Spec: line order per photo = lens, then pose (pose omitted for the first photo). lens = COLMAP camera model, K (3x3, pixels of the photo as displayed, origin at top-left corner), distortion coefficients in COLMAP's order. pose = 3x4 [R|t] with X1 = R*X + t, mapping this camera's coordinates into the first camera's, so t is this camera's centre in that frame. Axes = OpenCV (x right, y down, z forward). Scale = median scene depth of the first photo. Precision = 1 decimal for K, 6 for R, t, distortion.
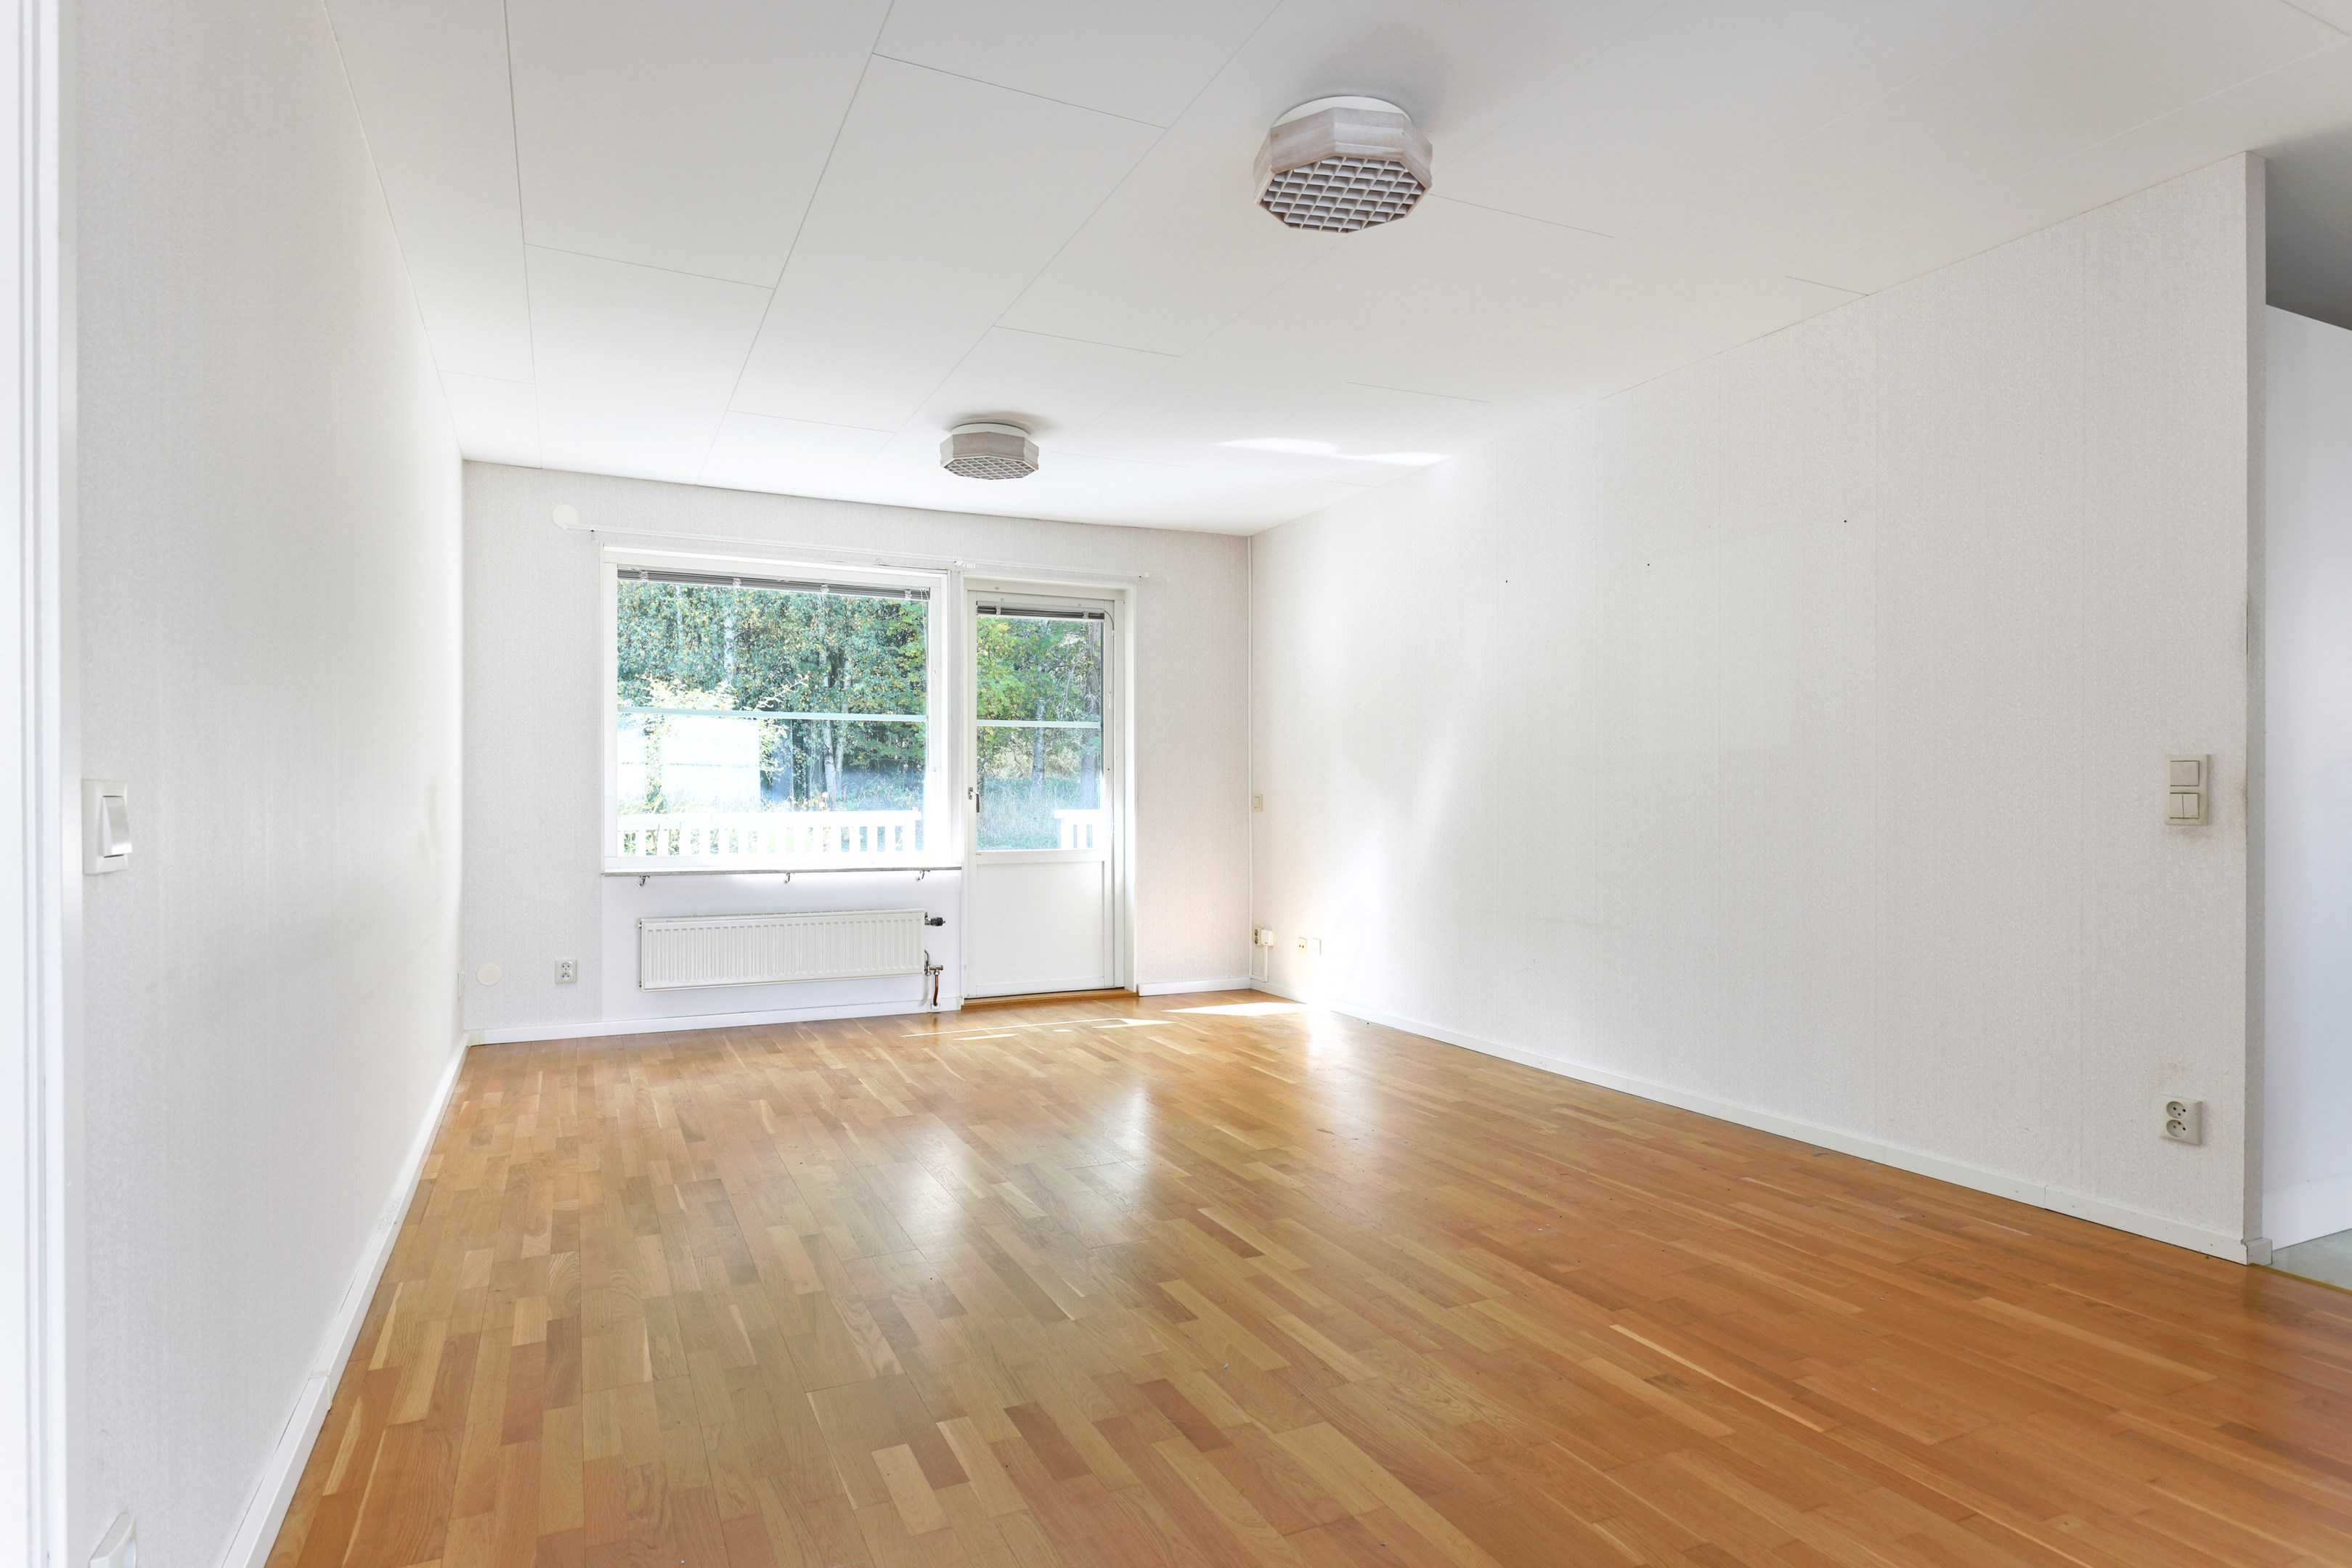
lens RADIAL K [[1276.4, 0, 1176.0], [0, 1276.4, 784.0], [0, 0, 1]] dist [-0.000950, -0.000080]
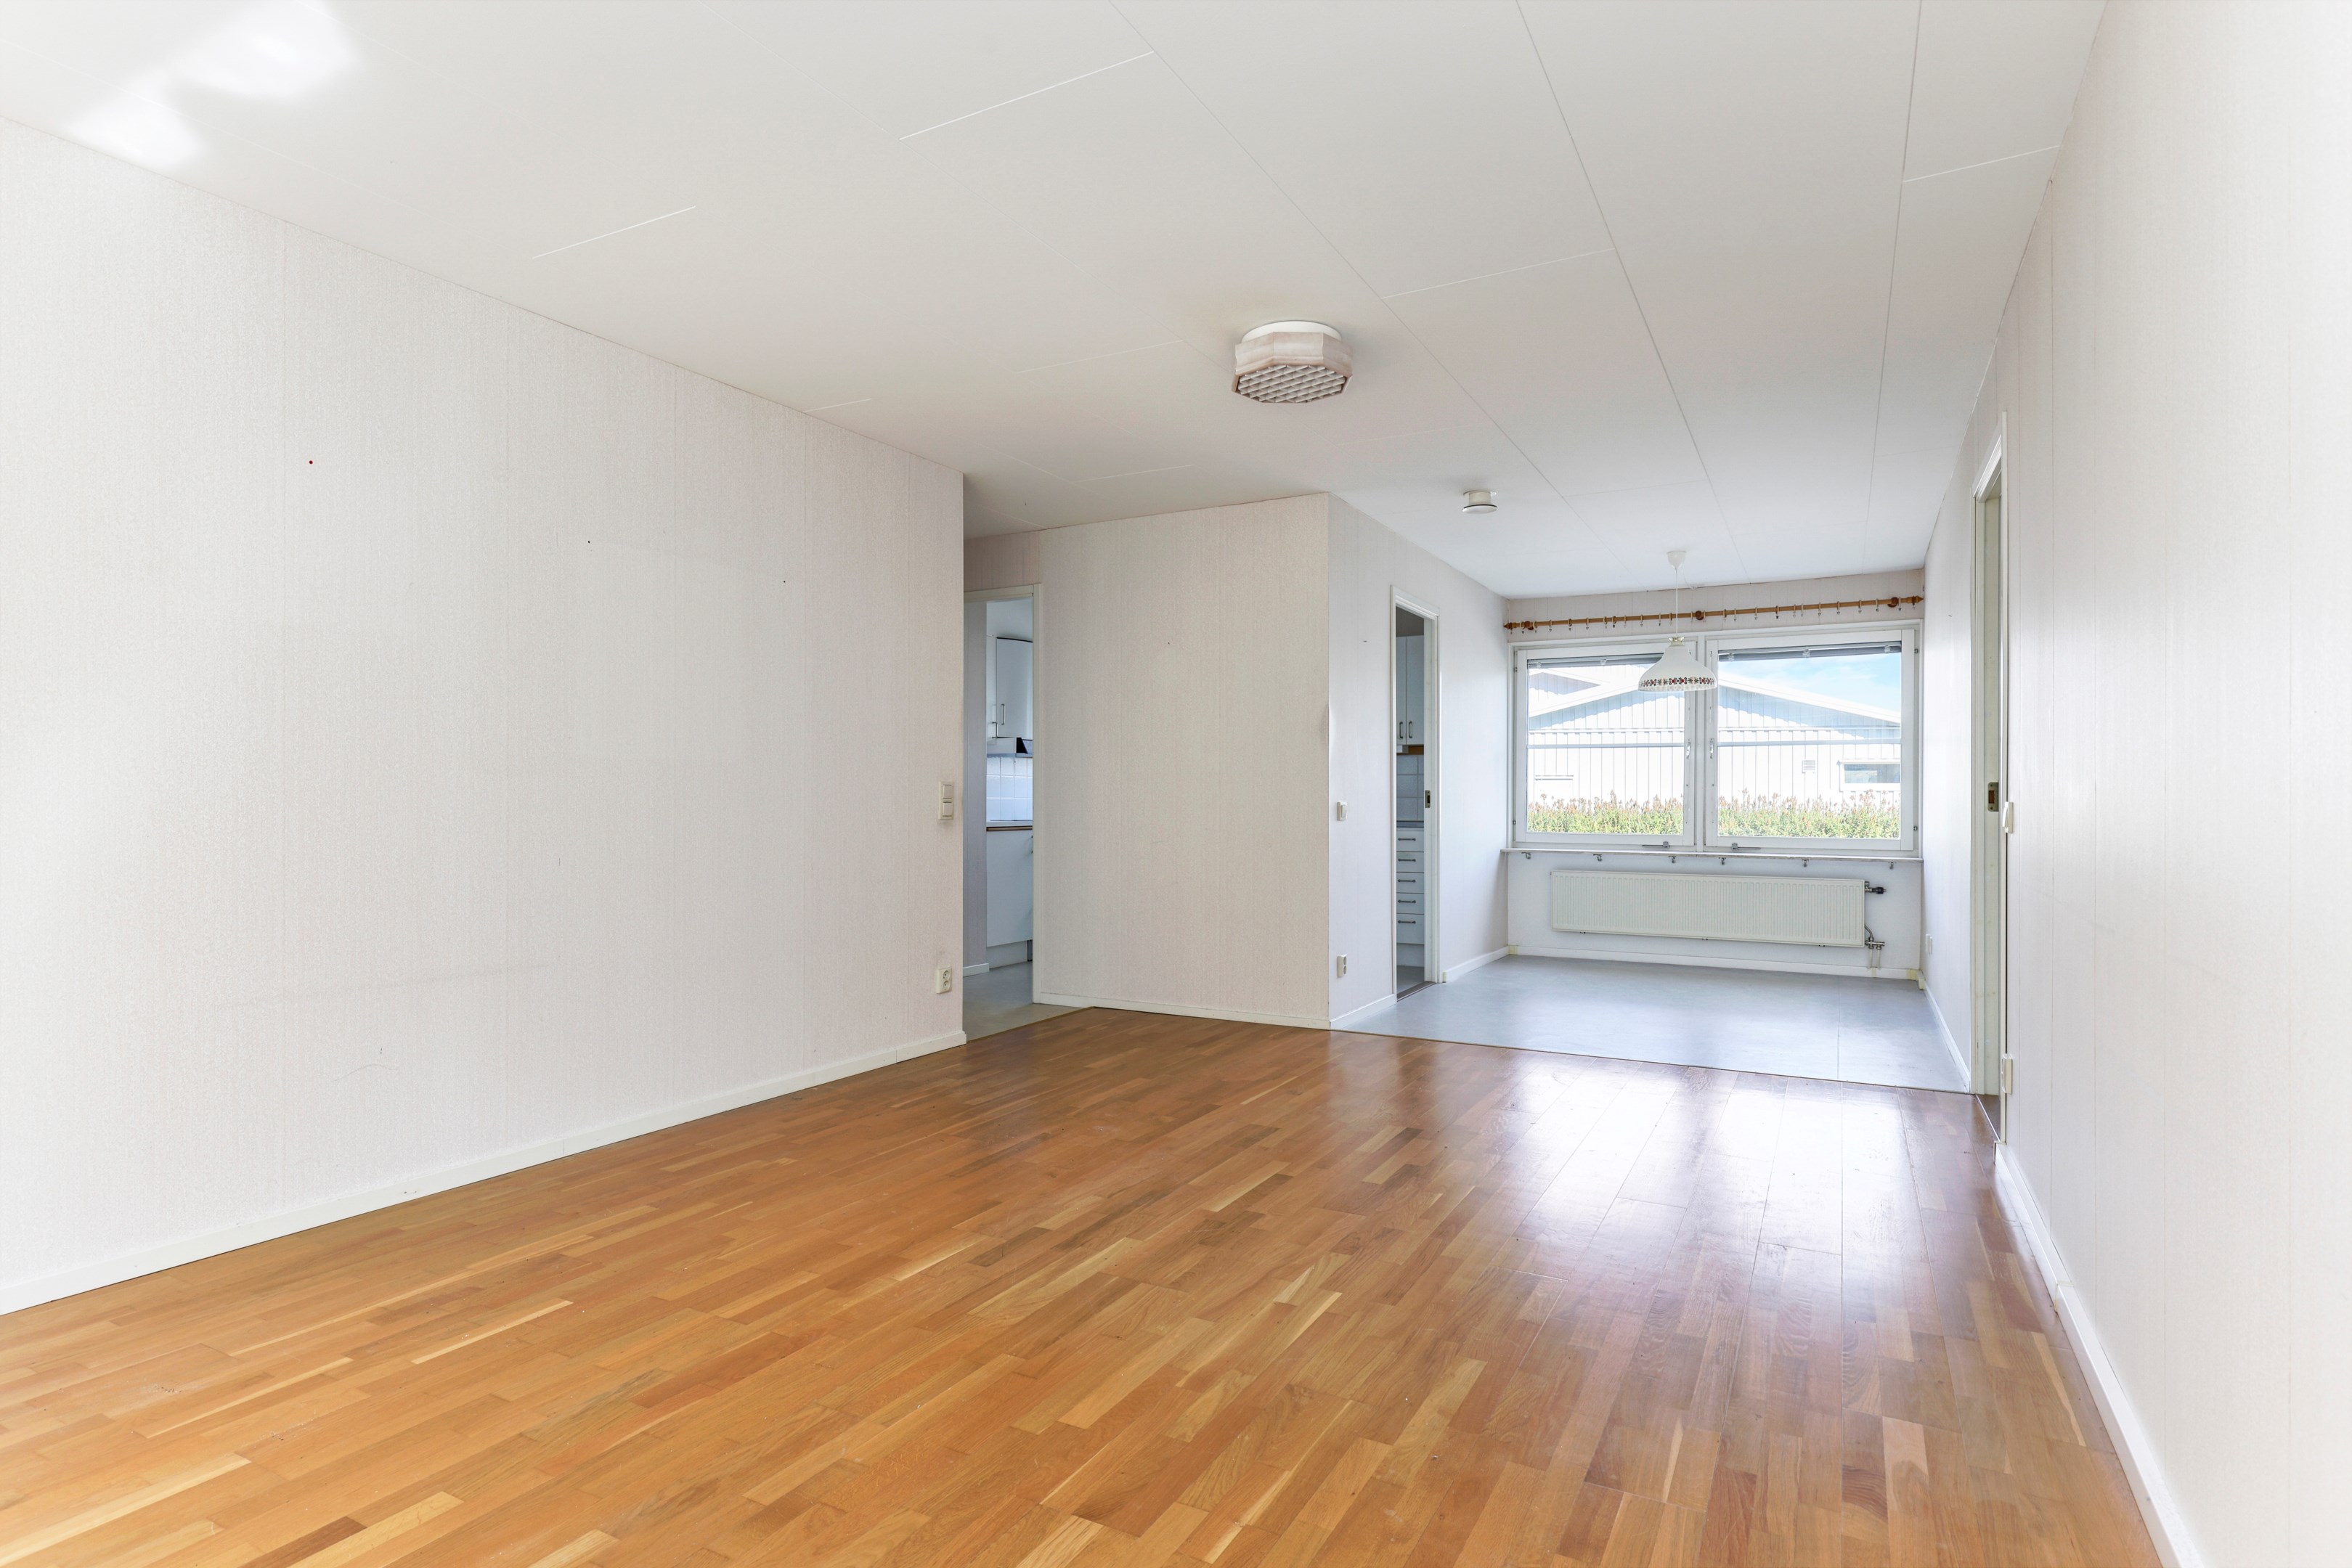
lens RADIAL K [[1264.9, 0, 1176.0], [0, 1264.9, 784.0], [0, 0, 1]] dist [0.003282, 0.000226]
pose [[-0.596009, 0.011571, 0.802894, -0.747614], [-0.004223, 0.999837, -0.017544, 0.012494], [-0.802967, -0.013847, -0.595863, 1.577434]]
